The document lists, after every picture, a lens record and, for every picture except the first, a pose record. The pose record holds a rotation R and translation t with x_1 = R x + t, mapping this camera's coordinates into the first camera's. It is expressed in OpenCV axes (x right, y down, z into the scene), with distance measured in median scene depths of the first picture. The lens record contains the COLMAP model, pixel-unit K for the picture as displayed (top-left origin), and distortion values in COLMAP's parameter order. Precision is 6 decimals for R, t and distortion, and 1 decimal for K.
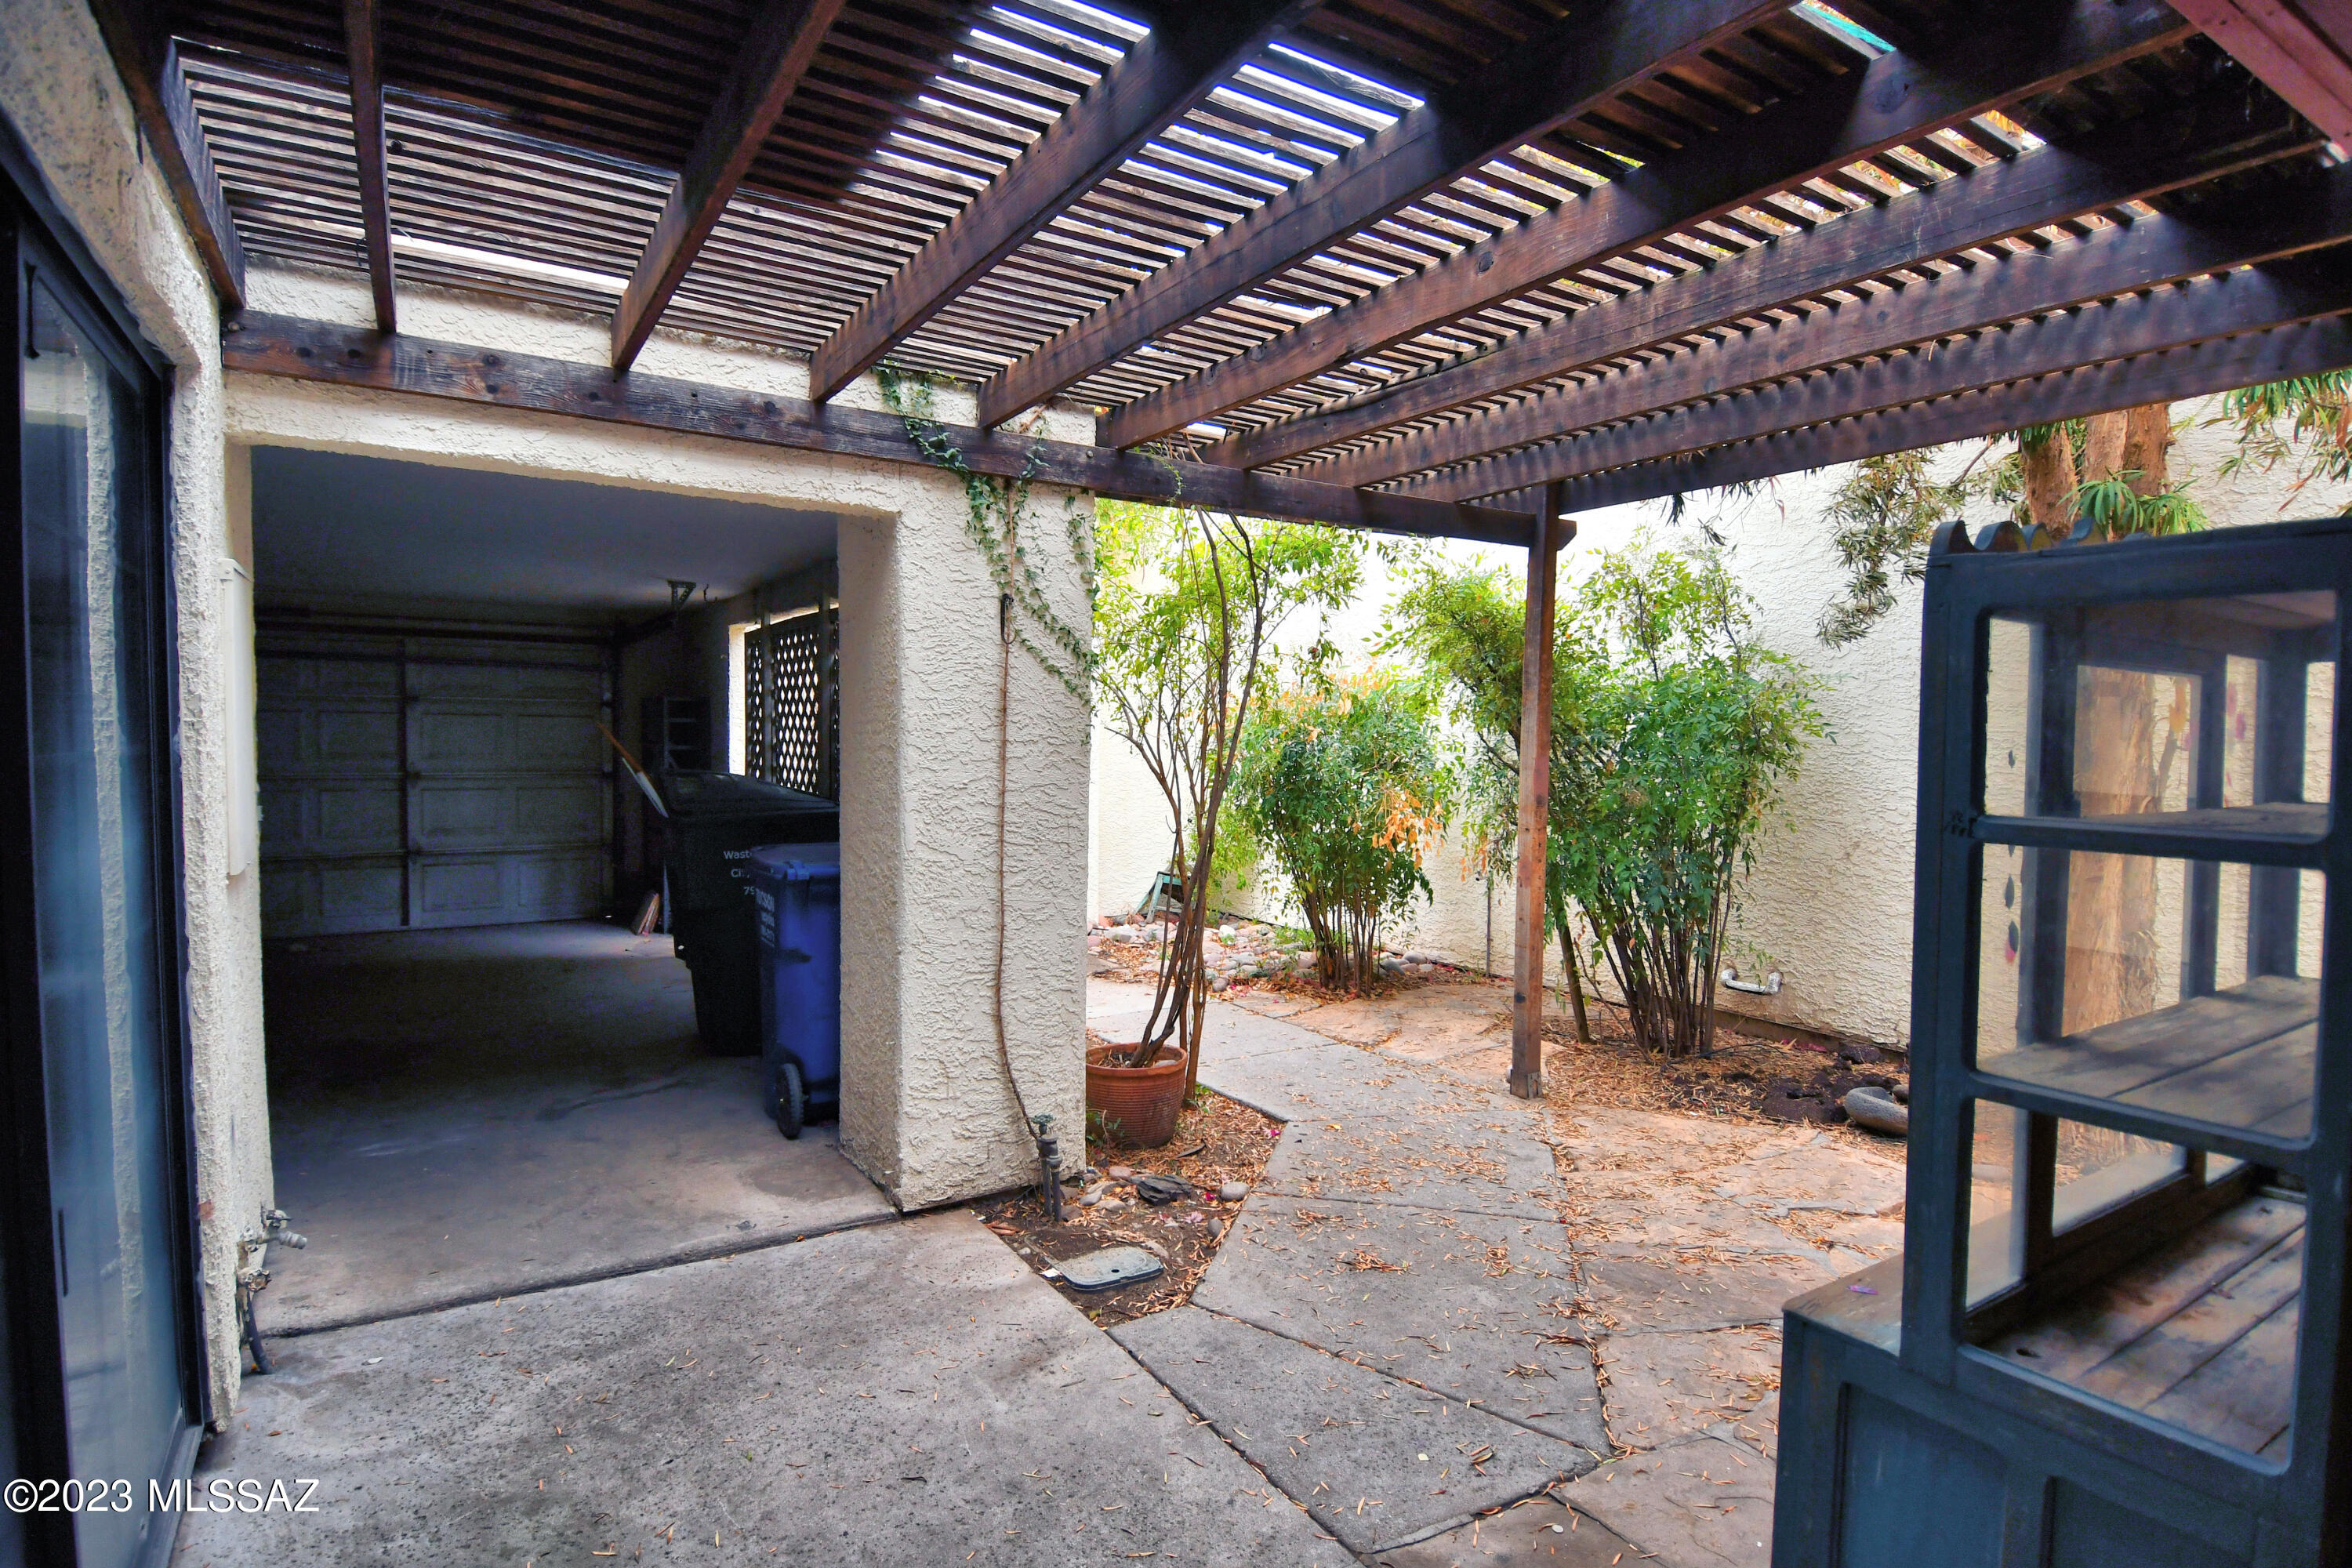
lens RADIAL K [[1203.1, 0, 1166.1], [0, 1203.1, 792.0], [0, 0, 1]] dist [0.047536, -0.056875]
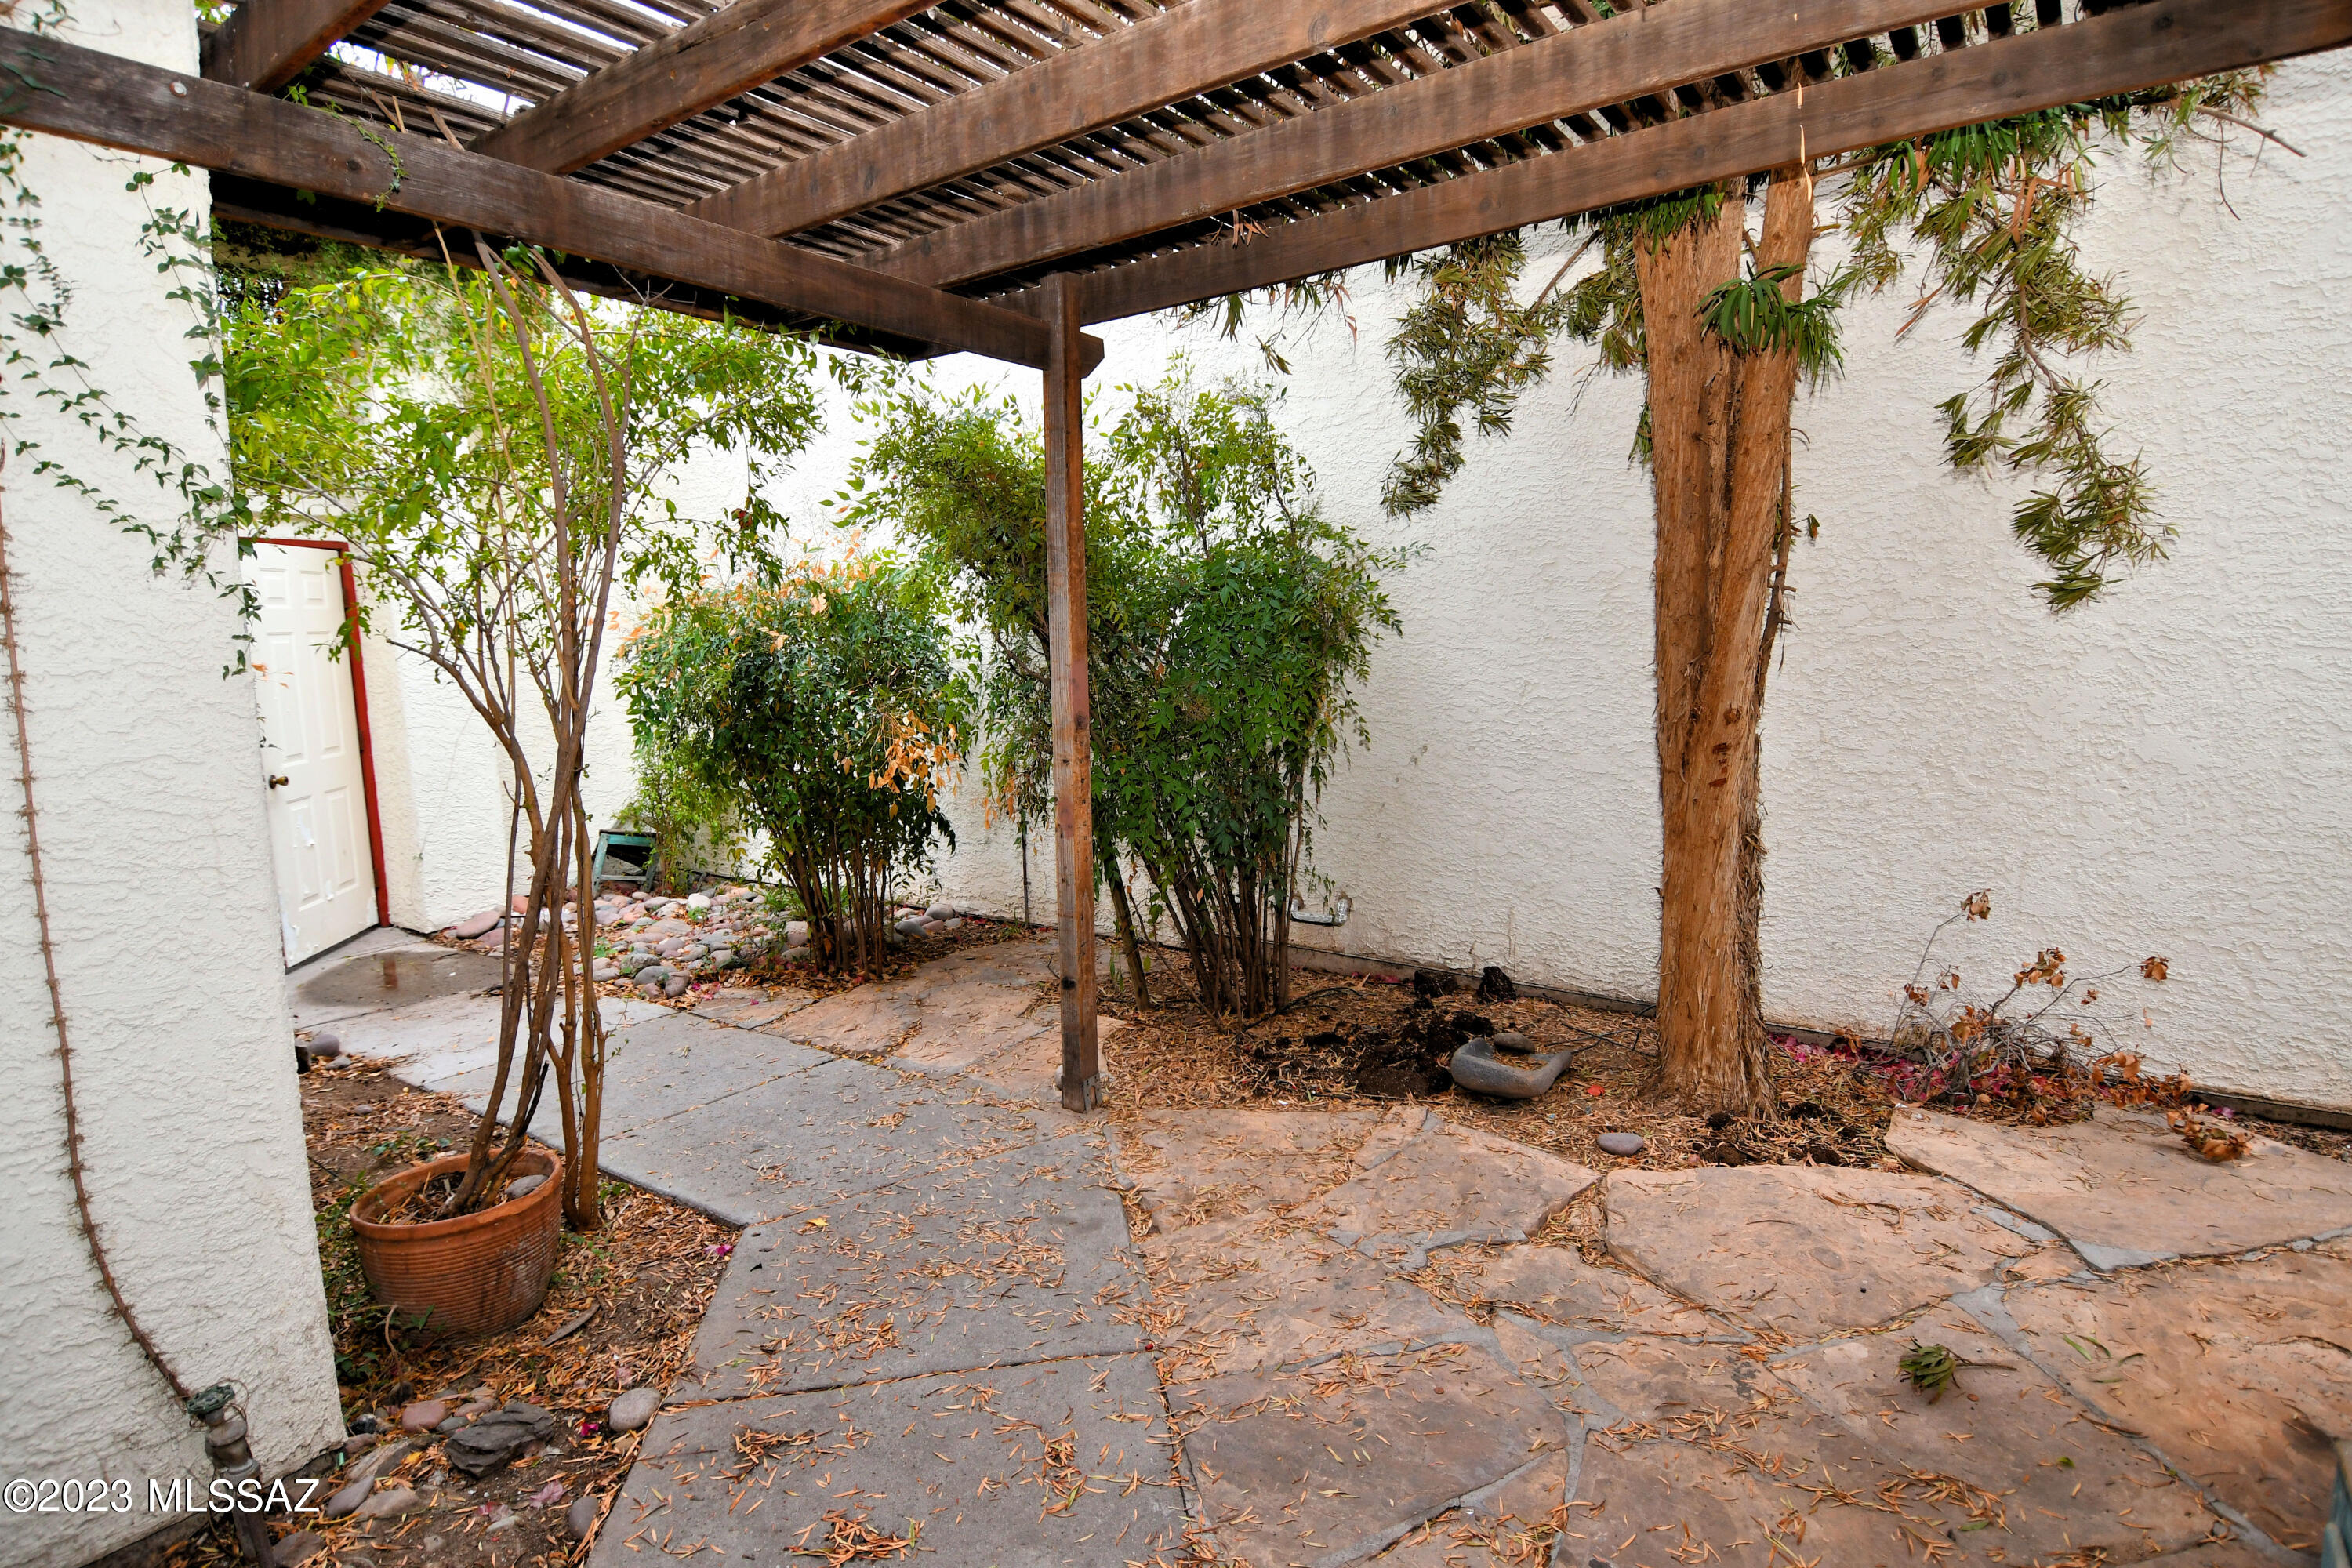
lens RADIAL K [[1238.7, 0, 1185.6], [0, 1238.7, 793.8], [0, 0, 1]] dist [0.051920, -0.054524]
pose [[0.922116, -0.079908, 0.378573, 0.072224], [0.051473, 0.995079, 0.084663, -0.009173], [-0.383475, -0.058583, 0.921691, 0.249510]]
